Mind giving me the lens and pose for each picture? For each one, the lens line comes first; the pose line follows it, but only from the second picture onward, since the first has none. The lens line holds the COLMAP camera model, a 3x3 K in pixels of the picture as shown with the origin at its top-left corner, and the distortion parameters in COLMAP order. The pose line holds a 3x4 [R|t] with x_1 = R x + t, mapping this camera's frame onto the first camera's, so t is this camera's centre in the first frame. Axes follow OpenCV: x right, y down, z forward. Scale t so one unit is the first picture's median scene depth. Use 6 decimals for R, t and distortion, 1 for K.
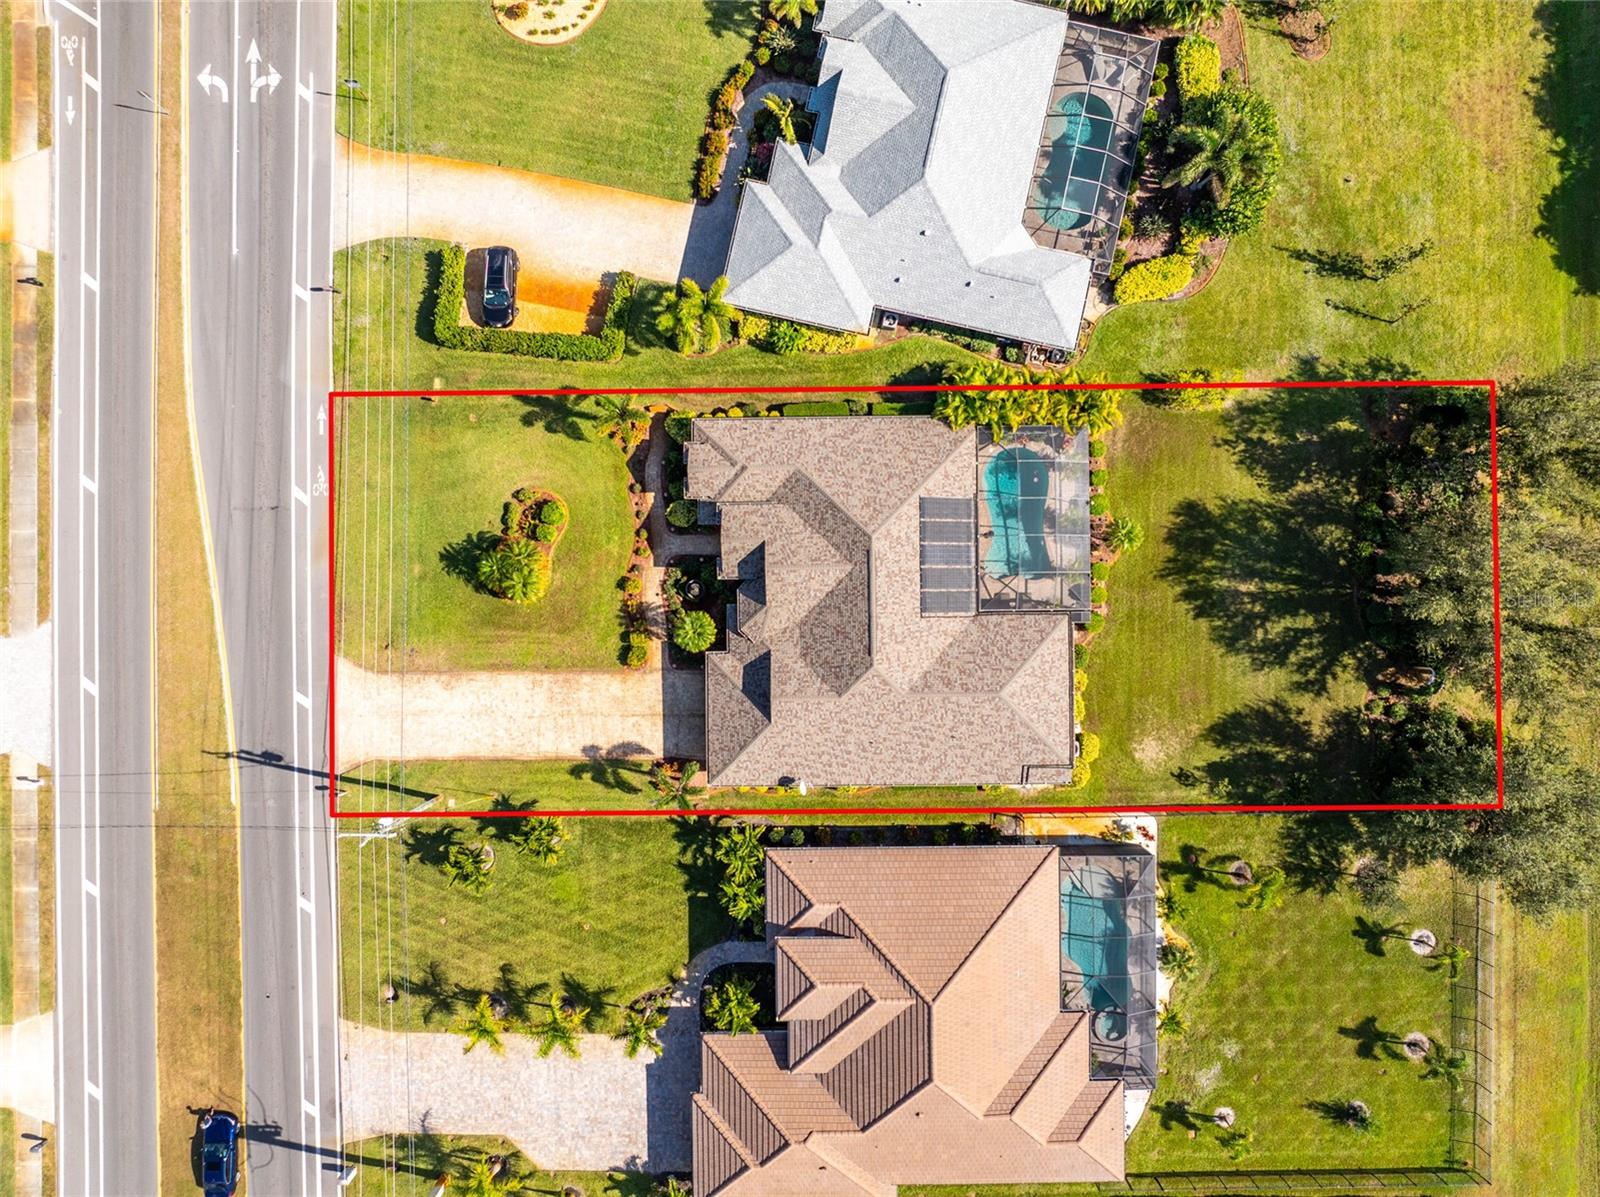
lens RADIAL K [[1149.8, 0, 803.0], [0, 1149.8, 585.5], [0, 0, 1]] dist [-0.040942, 0.006291]
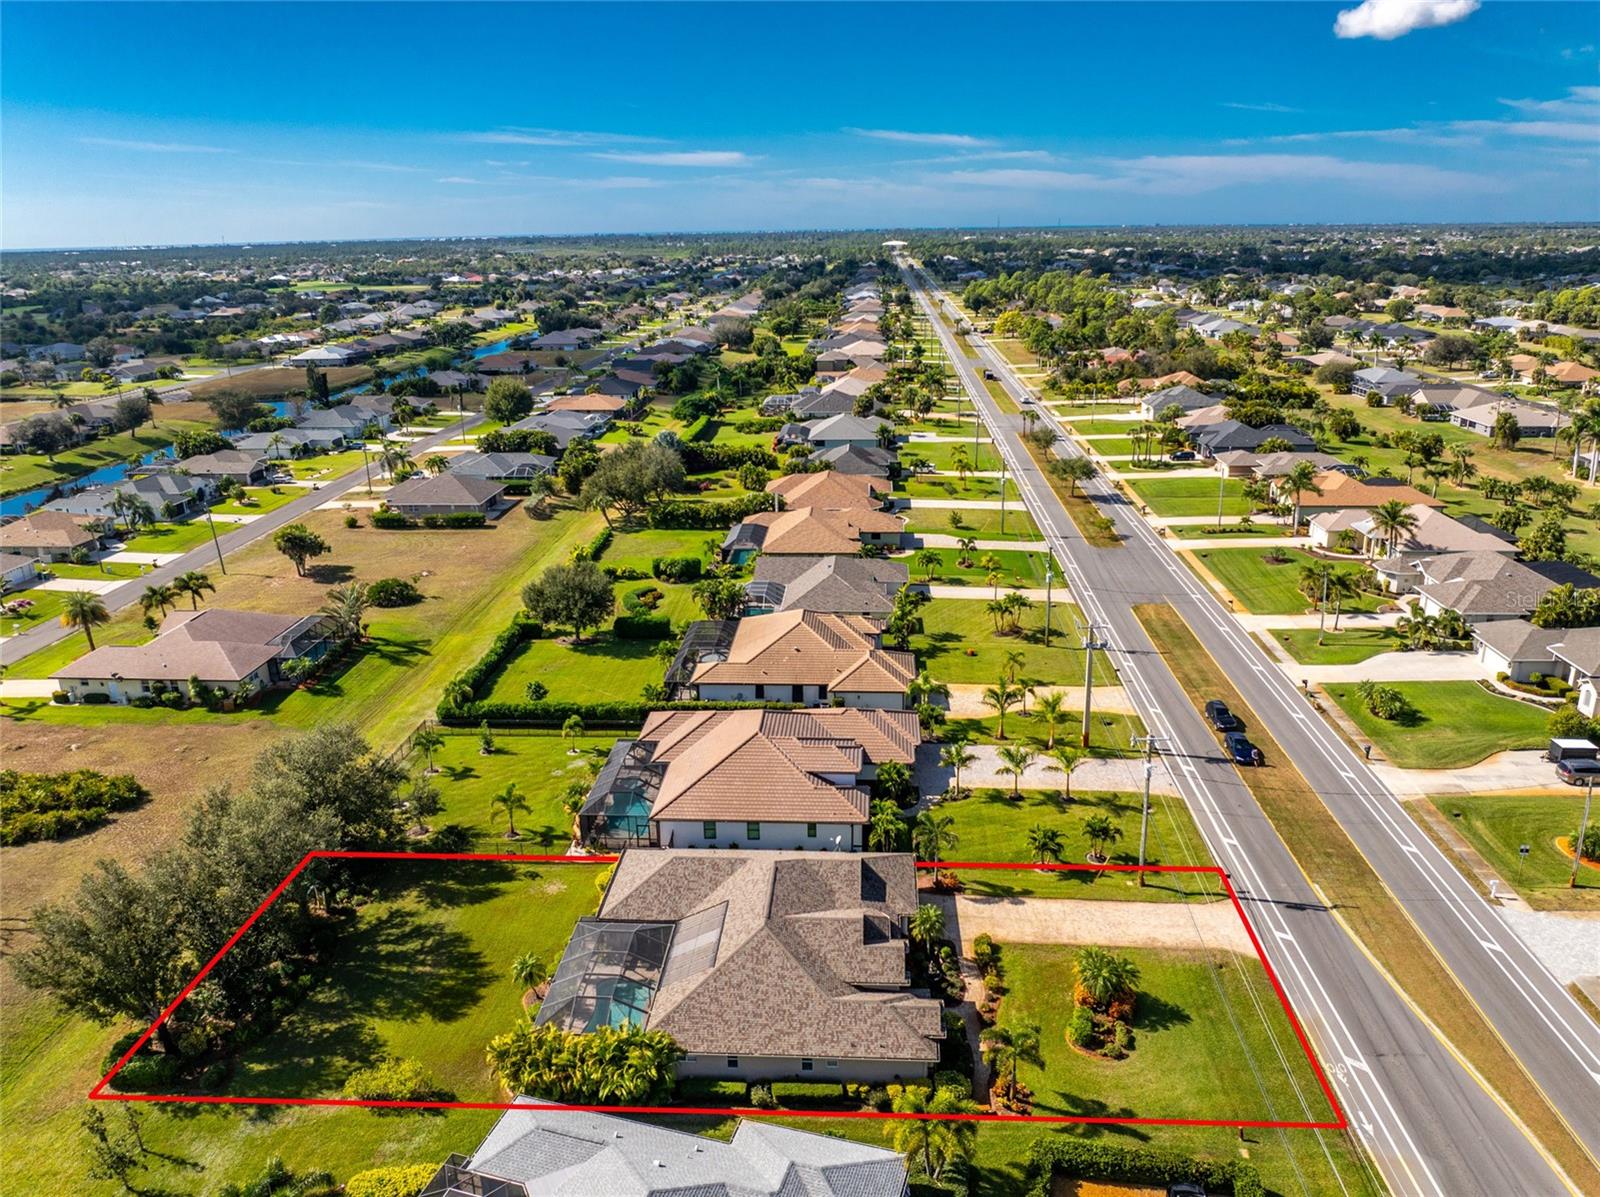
lens RADIAL K [[1132.0, 0, 800.8], [0, 1132.0, 594.4], [0, 0, 1]] dist [-0.054223, 0.021168]
pose [[-0.996880, 0.000648, 0.078926, -0.055168], [0.075133, -0.298534, 0.951437, -0.881637], [0.024179, 0.954399, 0.297554, 0.349464]]
